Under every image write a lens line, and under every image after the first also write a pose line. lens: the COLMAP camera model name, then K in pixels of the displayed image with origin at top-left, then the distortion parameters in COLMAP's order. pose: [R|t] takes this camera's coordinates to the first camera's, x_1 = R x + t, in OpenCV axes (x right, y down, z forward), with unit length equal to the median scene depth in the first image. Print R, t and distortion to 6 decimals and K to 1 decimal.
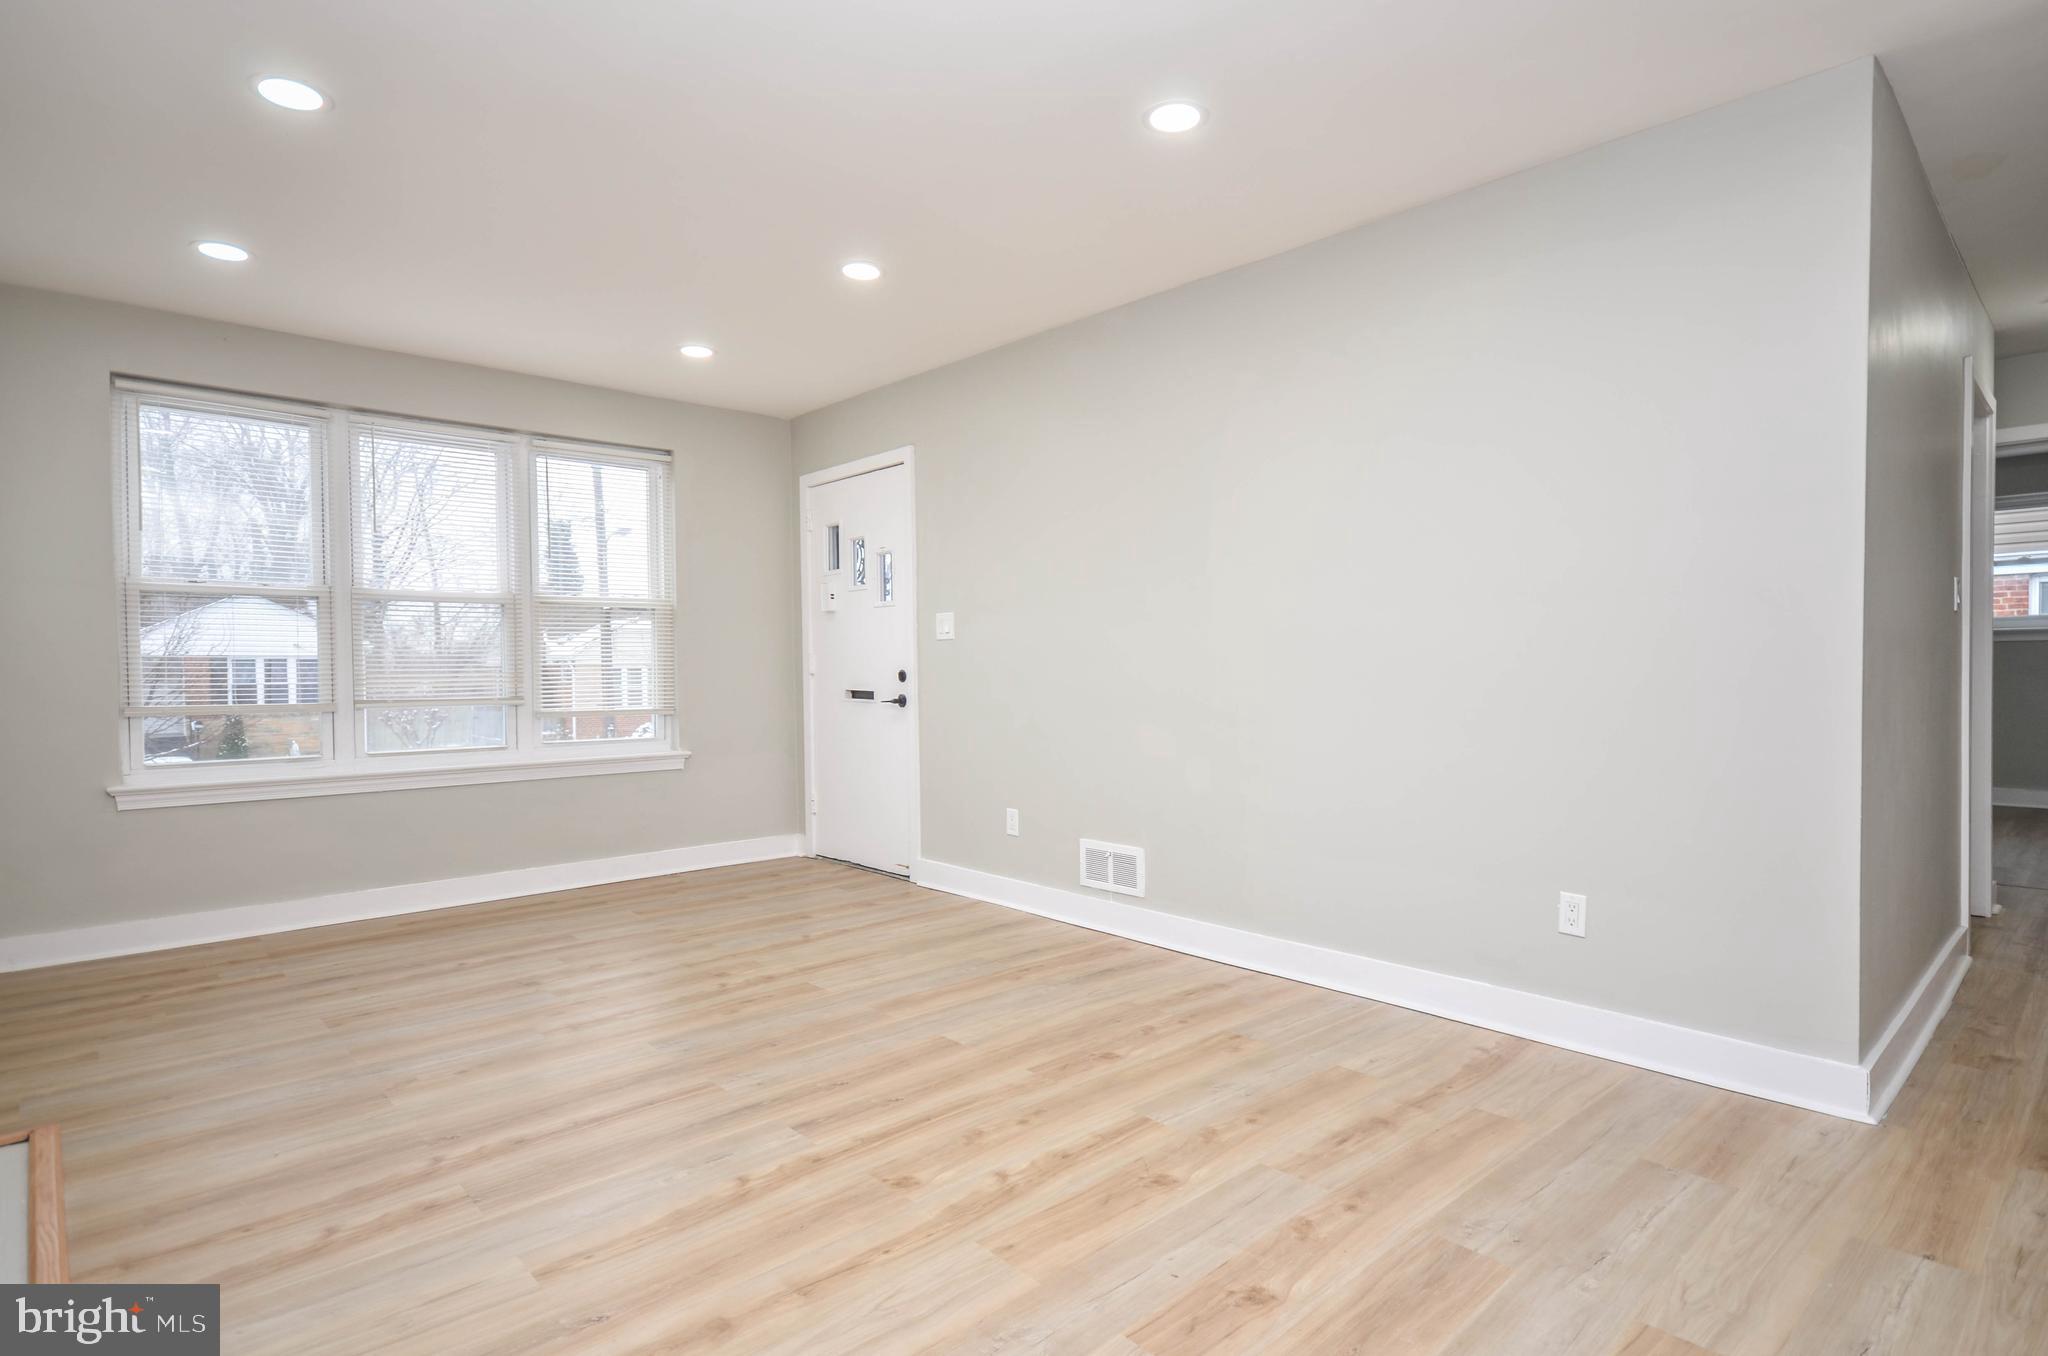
lens RADIAL K [[1041.6, 0, 1050.0], [0, 1041.6, 673.3], [0, 0, 1]] dist [0.012240, -0.001427]
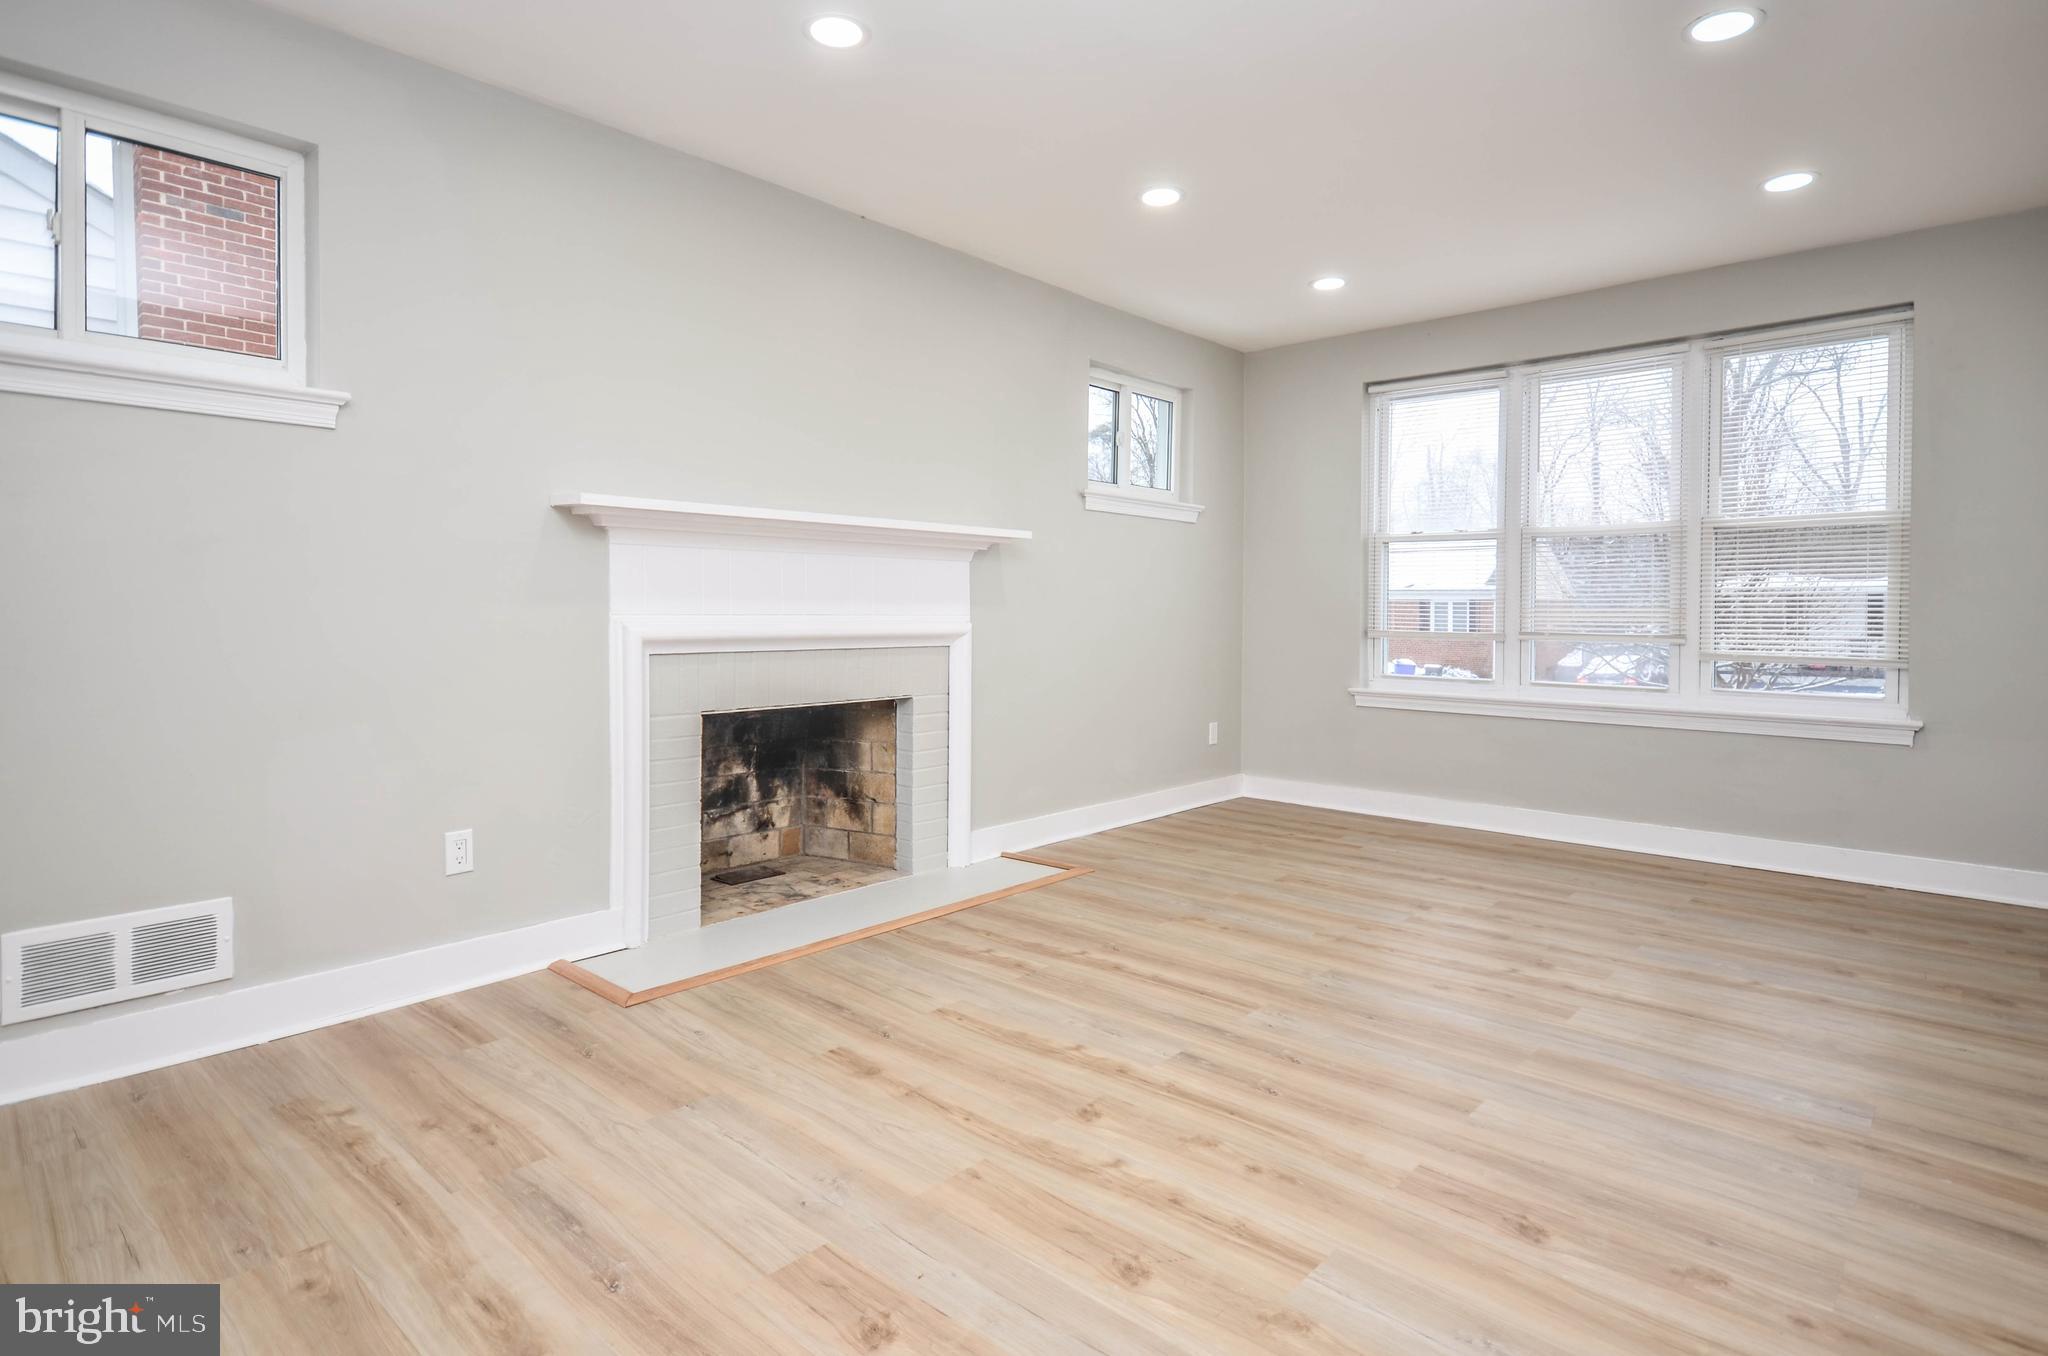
lens RADIAL K [[1077.6, 0, 1018.5], [0, 1077.6, 618.3], [0, 0, 1]] dist [0.008847, 0.001857]
pose [[0.072551, 0.019216, -0.997180, 0.746324], [-0.011670, 0.999762, 0.018417, -0.005212], [0.997296, 0.010301, 0.072758, 0.724346]]
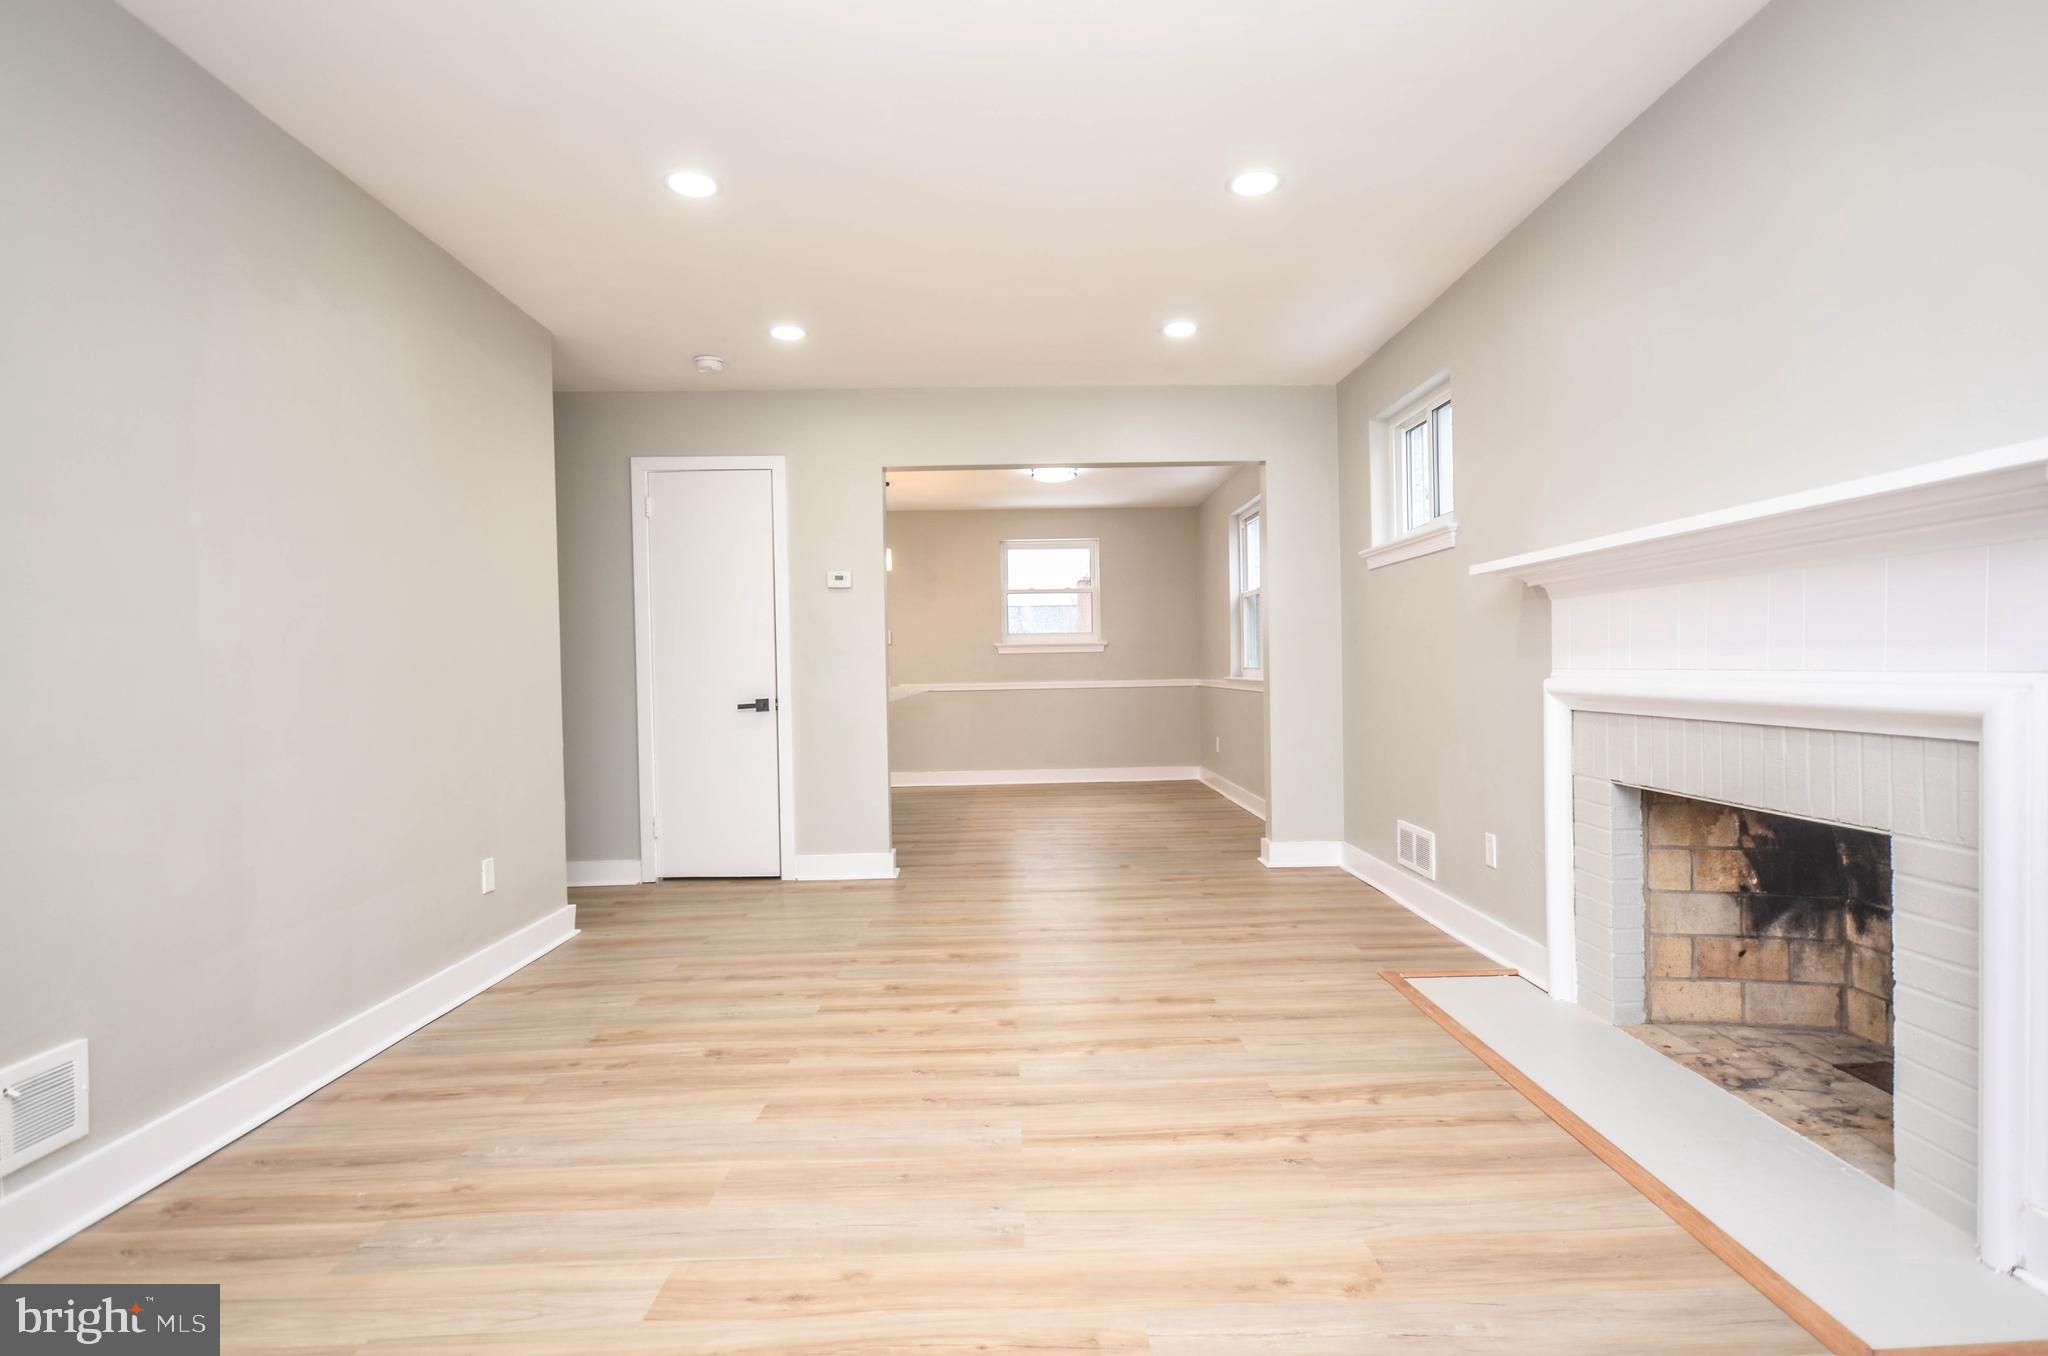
lens RADIAL K [[1041.6, 0, 1050.0], [0, 1041.6, 673.3], [0, 0, 1]] dist [0.012240, -0.001427]
pose [[-0.743728, 0.018615, 0.668223, -0.976317], [0.028003, 0.999602, 0.003320, 0.003619], [-0.667896, 0.021181, -0.743954, 1.712179]]
